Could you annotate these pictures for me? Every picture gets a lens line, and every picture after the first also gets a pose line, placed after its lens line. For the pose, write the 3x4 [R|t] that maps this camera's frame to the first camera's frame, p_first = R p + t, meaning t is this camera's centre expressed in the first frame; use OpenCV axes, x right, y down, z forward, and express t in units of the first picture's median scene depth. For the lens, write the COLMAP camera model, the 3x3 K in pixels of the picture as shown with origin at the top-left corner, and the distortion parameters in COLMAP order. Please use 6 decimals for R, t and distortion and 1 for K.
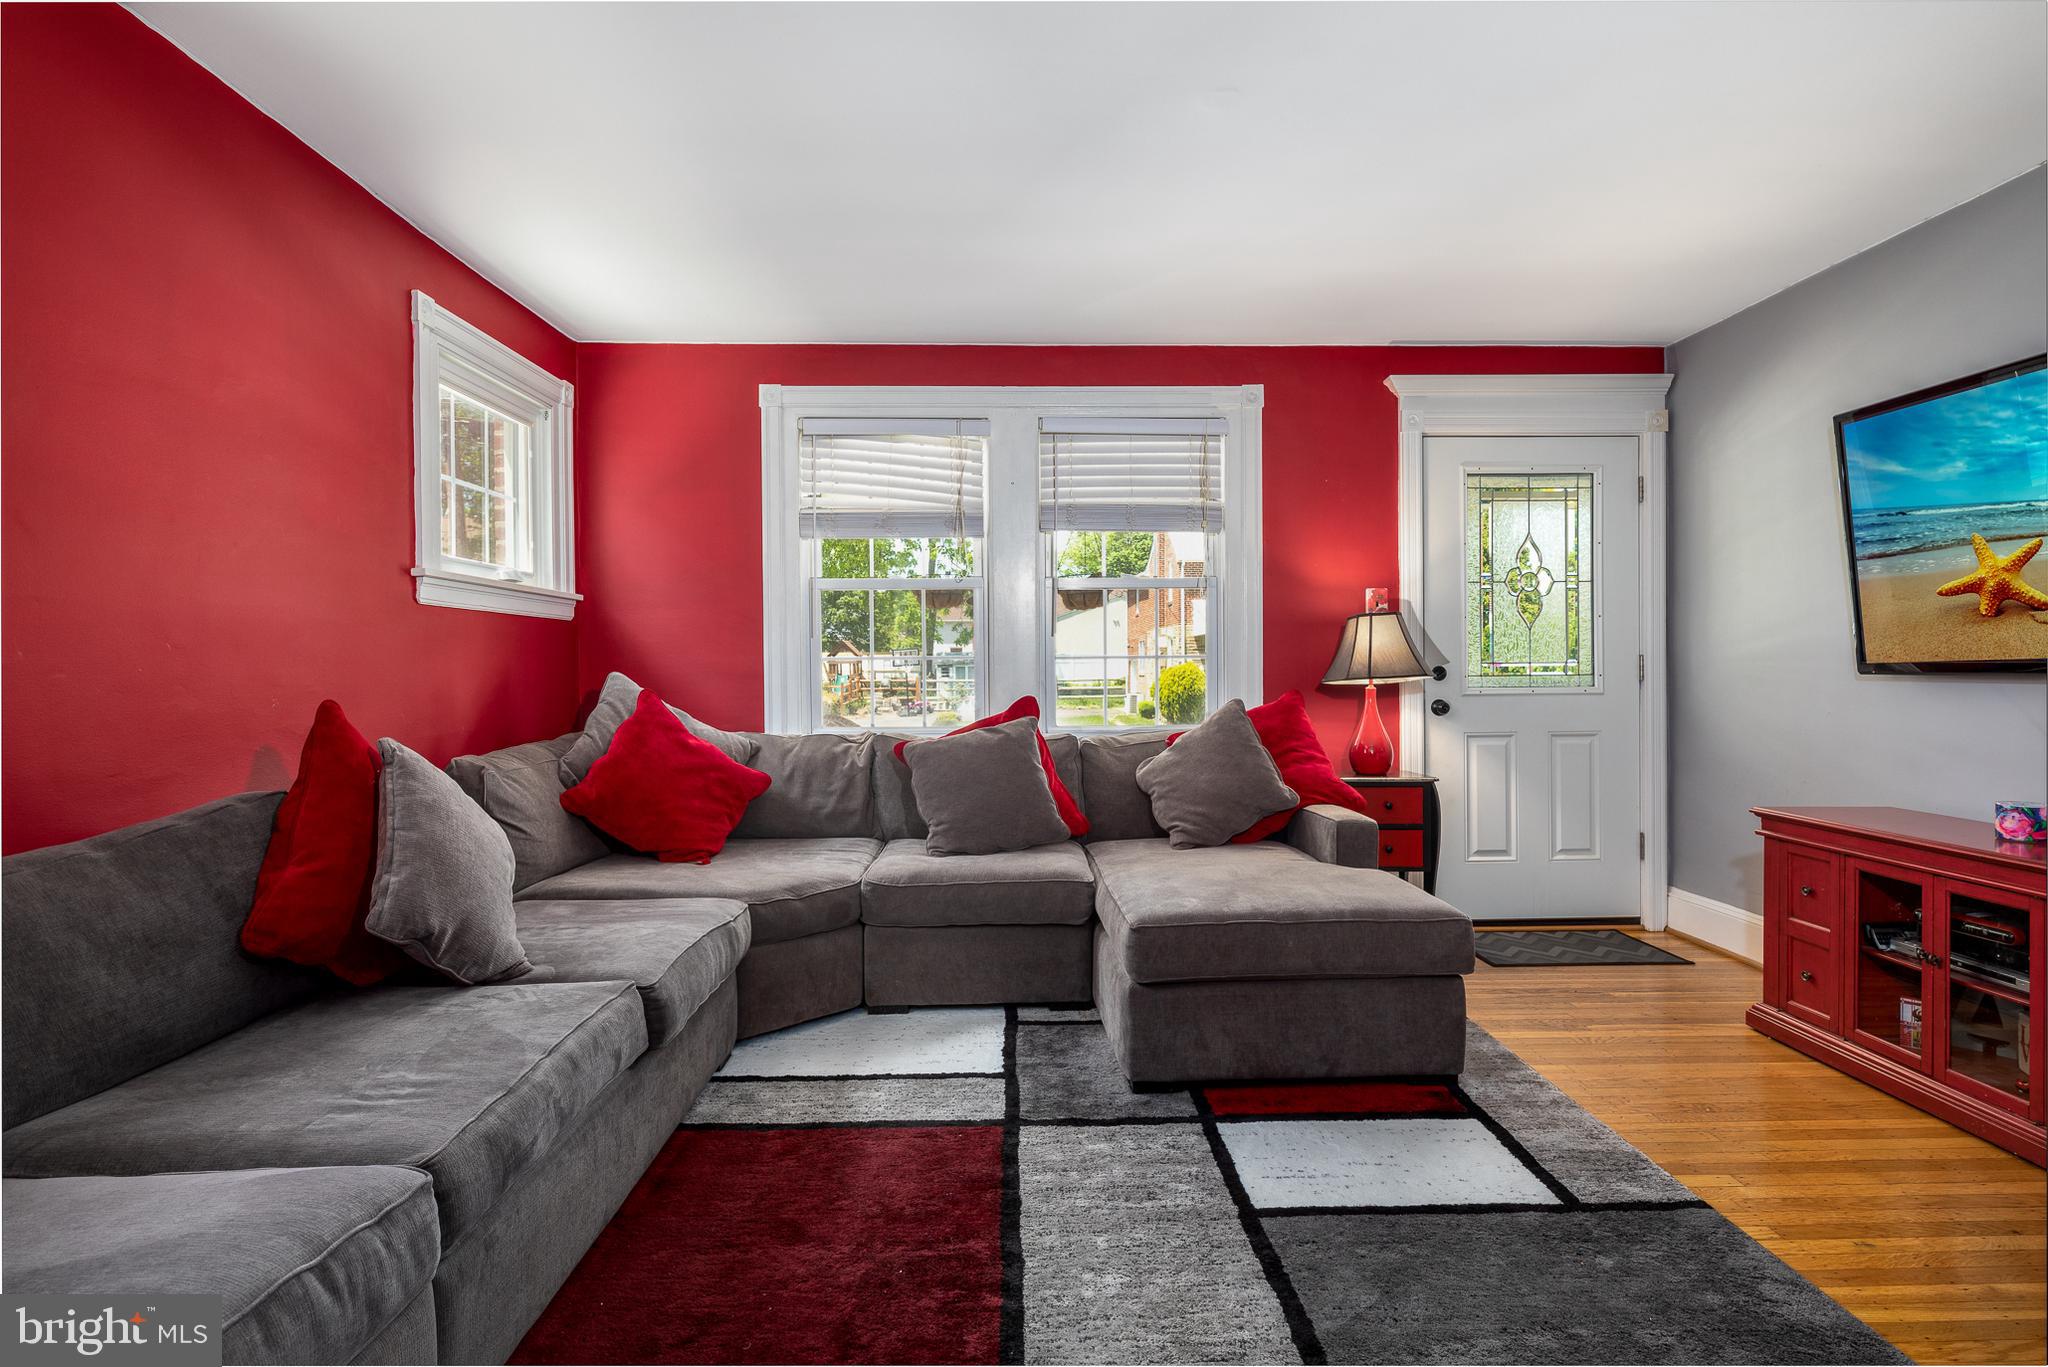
lens RADIAL K [[1093.6, 0, 1029.8], [0, 1093.6, 673.4], [0, 0, 1]] dist [0.024781, 0.000374]
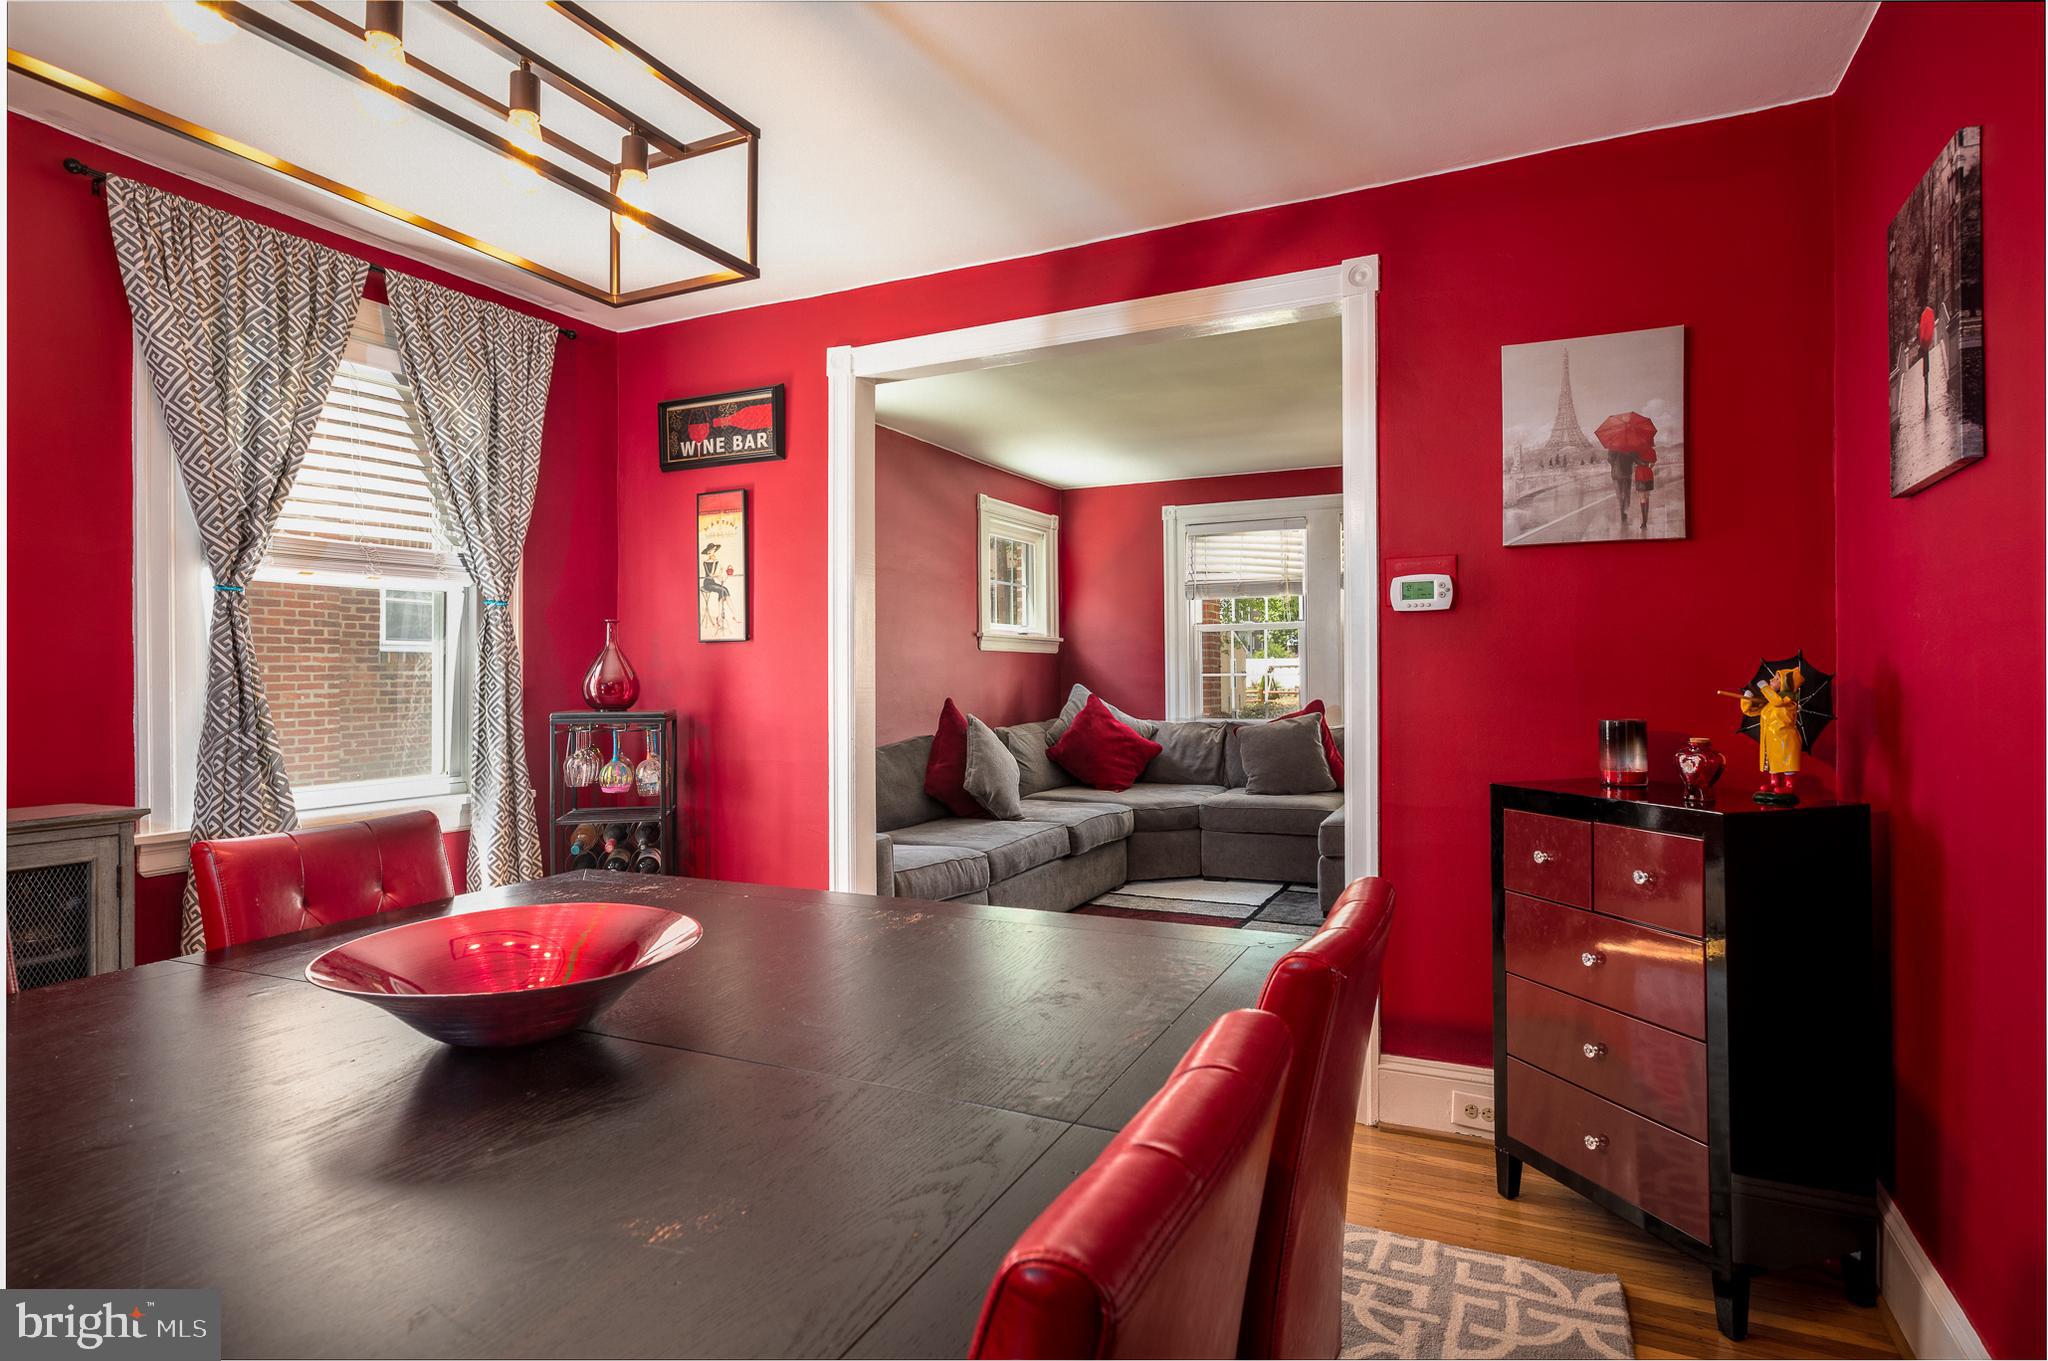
lens RADIAL K [[1074.2, 0, 1023.5], [0, 1074.2, 675.3], [0, 0, 1]] dist [0.002763, 0.002311]
pose [[0.894559, -0.001376, -0.446948, 0.337559], [-0.000010, 0.999995, -0.003097, -0.010414], [0.446951, 0.002775, 0.894554, -0.619278]]
